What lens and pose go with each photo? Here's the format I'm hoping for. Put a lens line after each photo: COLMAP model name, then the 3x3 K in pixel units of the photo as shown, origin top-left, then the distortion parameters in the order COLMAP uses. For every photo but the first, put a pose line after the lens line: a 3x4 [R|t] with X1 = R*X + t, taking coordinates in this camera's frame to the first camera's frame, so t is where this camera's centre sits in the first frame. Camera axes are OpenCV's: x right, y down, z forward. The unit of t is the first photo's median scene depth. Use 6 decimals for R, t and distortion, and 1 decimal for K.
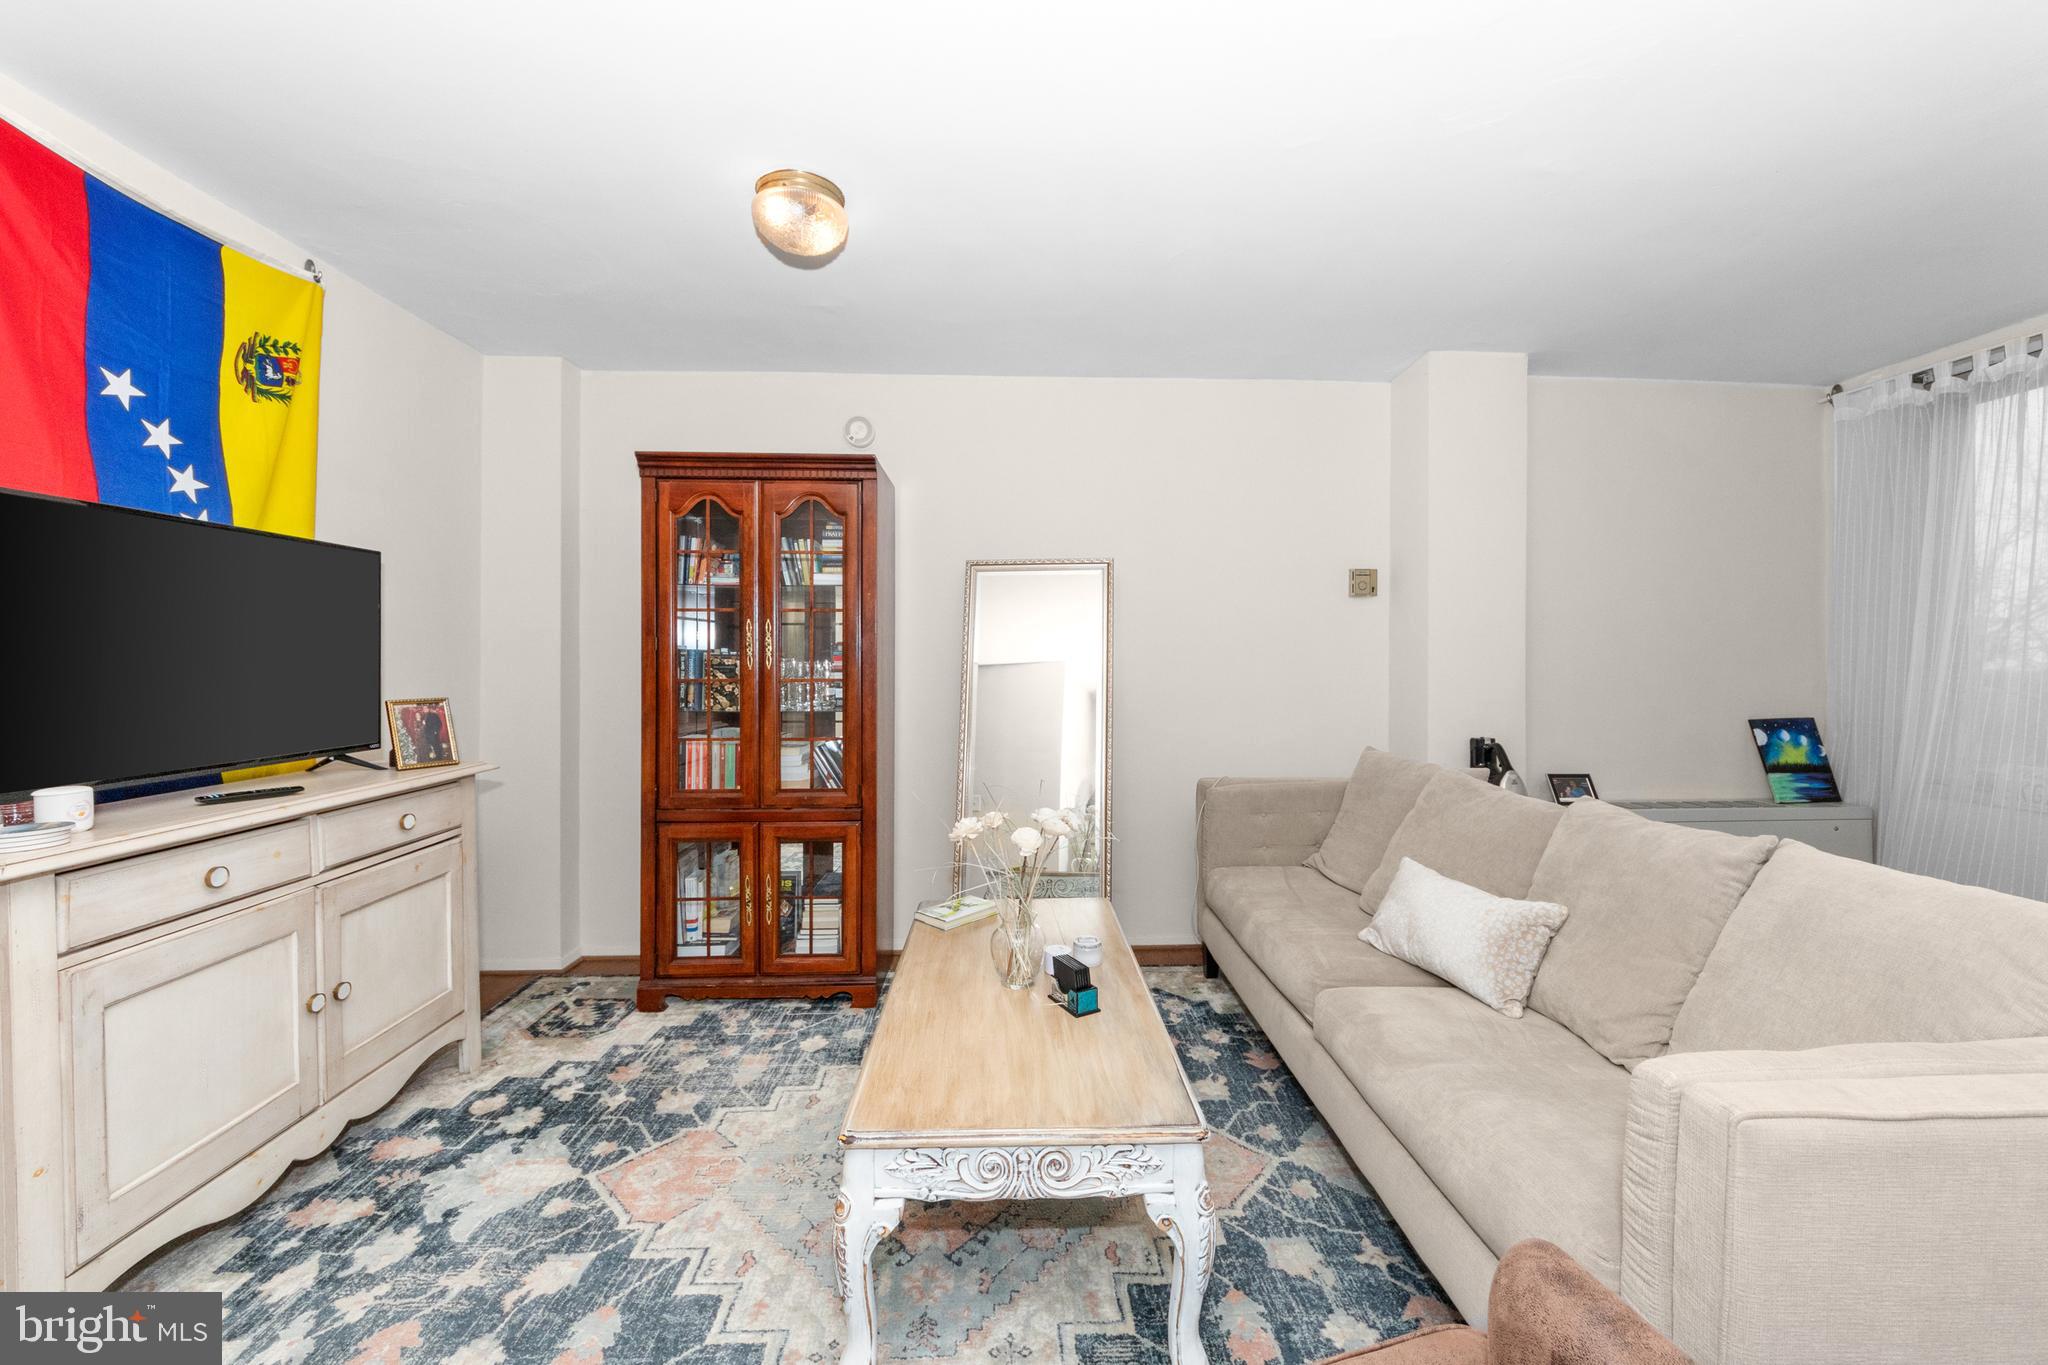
lens RADIAL K [[778.5, 0, 1032.3], [0, 778.5, 670.5], [0, 0, 1]] dist [-0.009789, -0.004260]
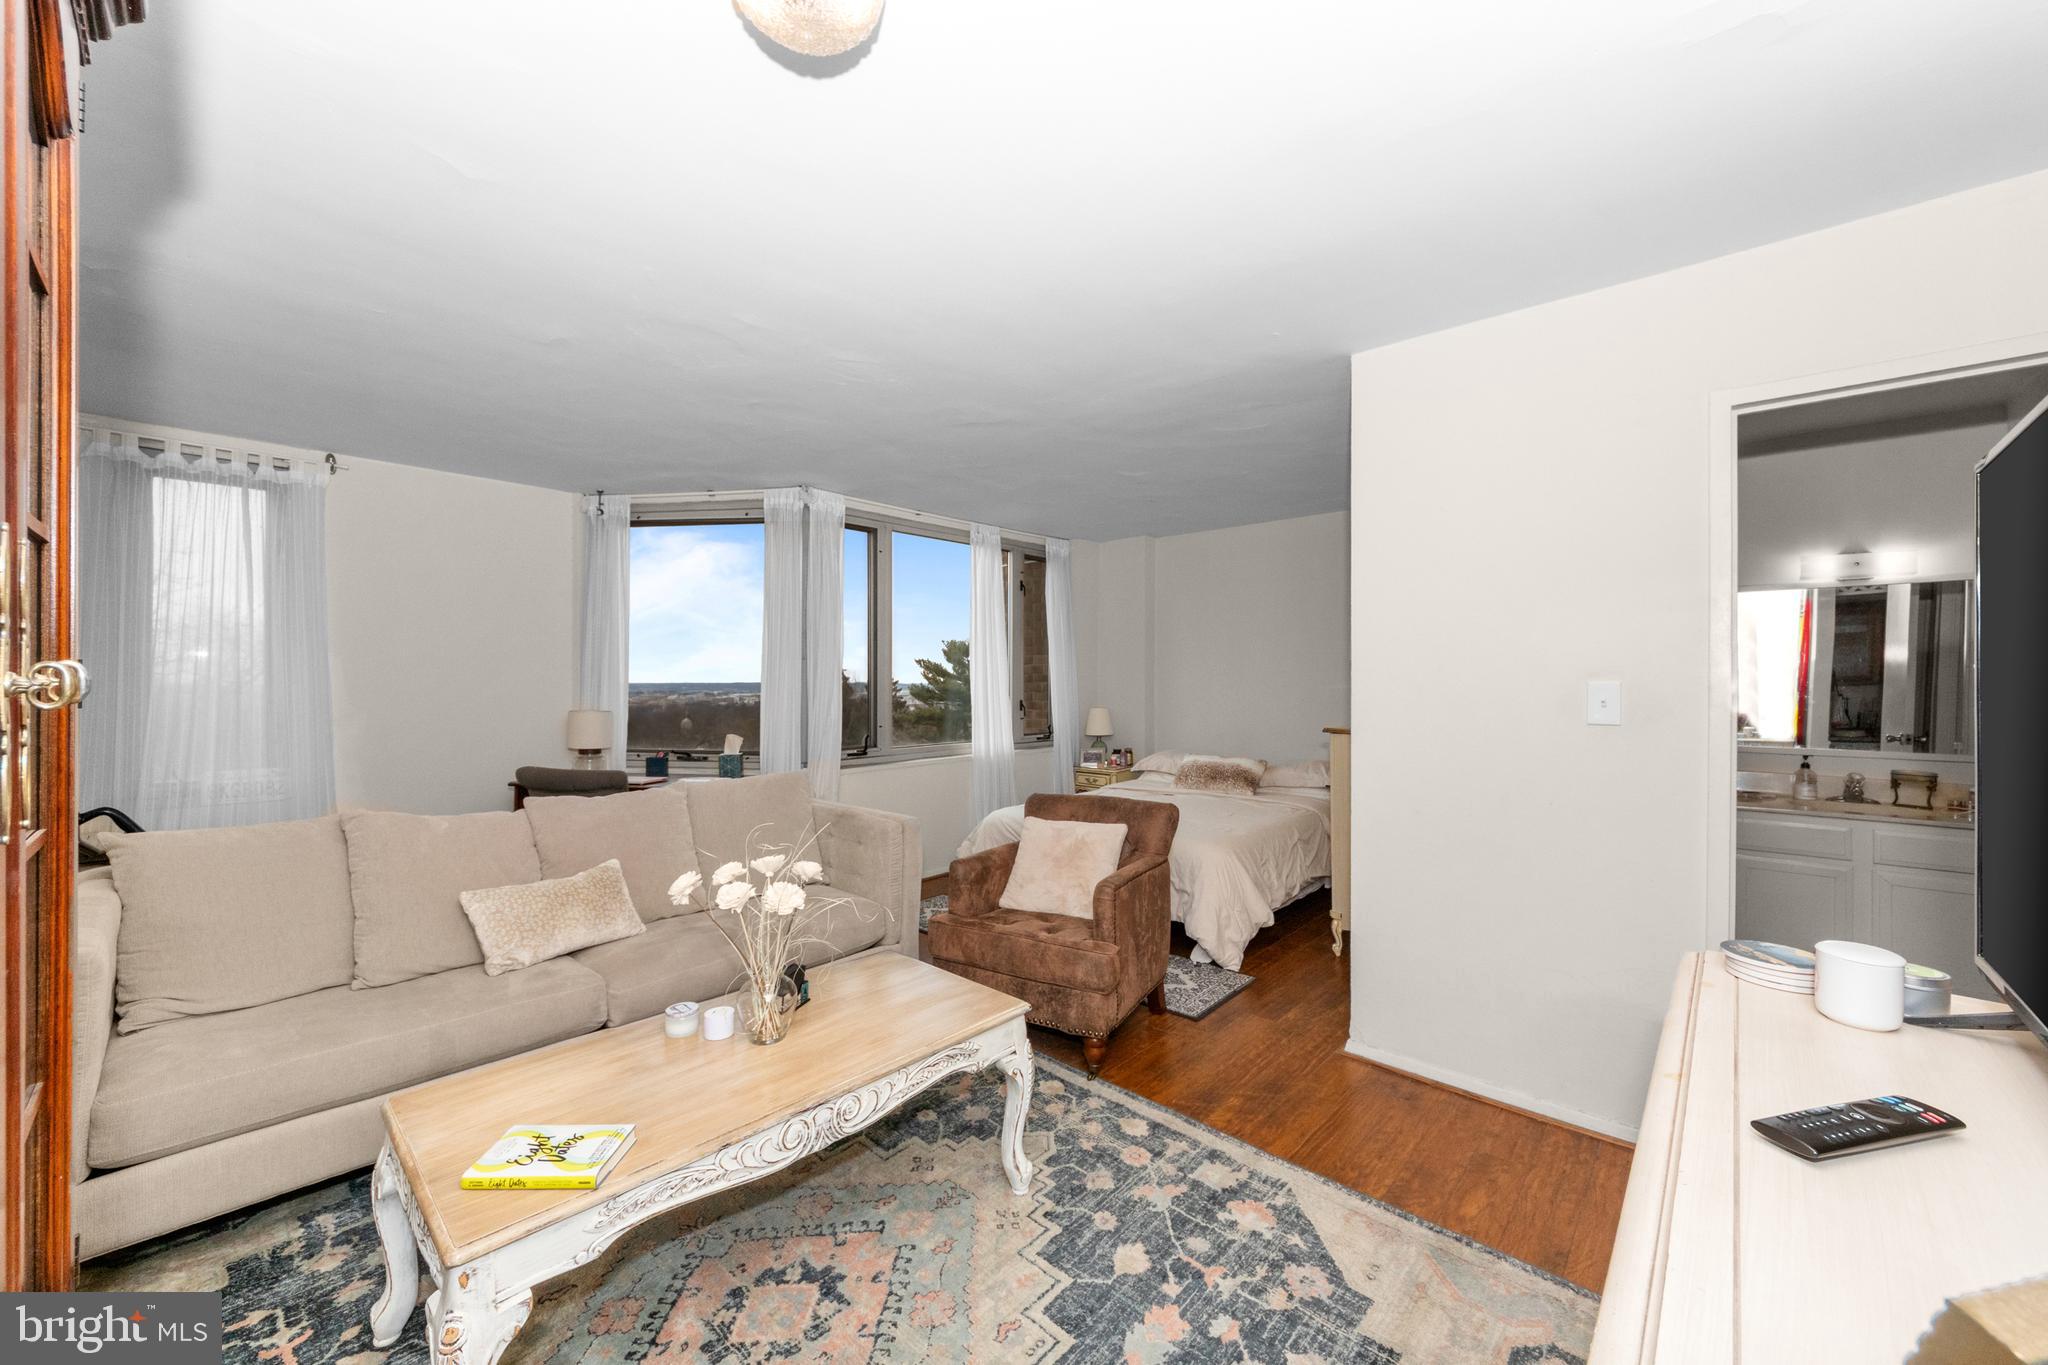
lens RADIAL K [[762.2, 0, 1026.8], [0, 762.2, 693.0], [0, 0, 1]] dist [-0.008100, 0.000205]
pose [[-0.704339, -0.012514, 0.709753, -0.639349], [0.004870, 0.999736, 0.022459, -0.037922], [-0.709847, 0.019276, -0.704092, 0.989984]]
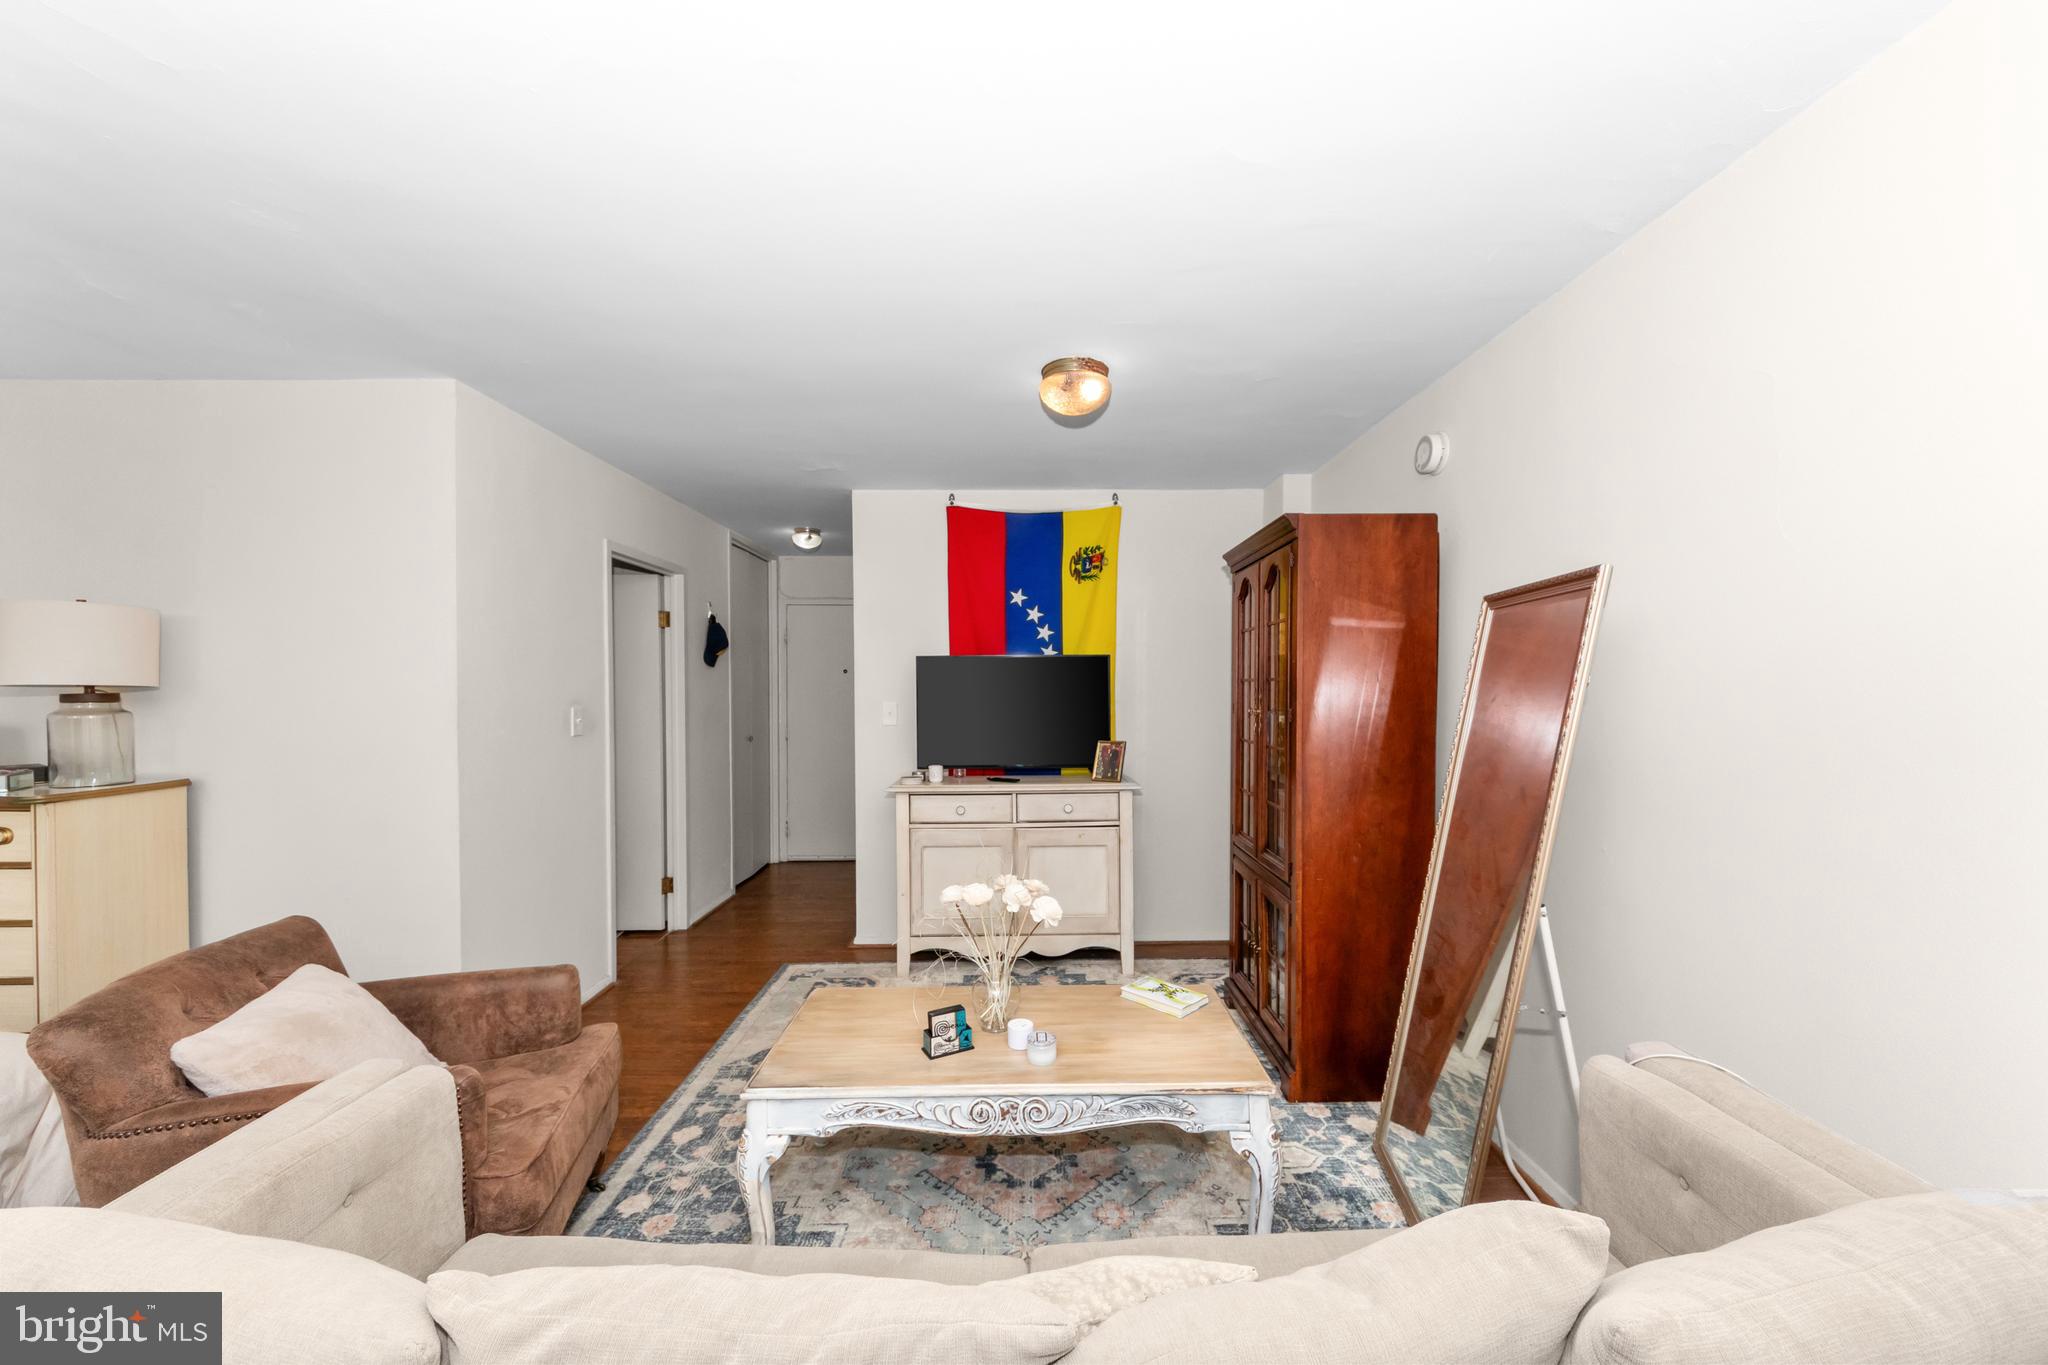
lens RADIAL K [[765.7, 0, 1024.2], [0, 765.7, 700.3], [0, 0, 1]] dist [0.000562, -0.003937]
pose [[-0.038634, 0.018457, -0.999083, 0.761910], [-0.007607, 0.999795, 0.018764, -0.069949], [0.999224, 0.008325, -0.038485, 0.745432]]
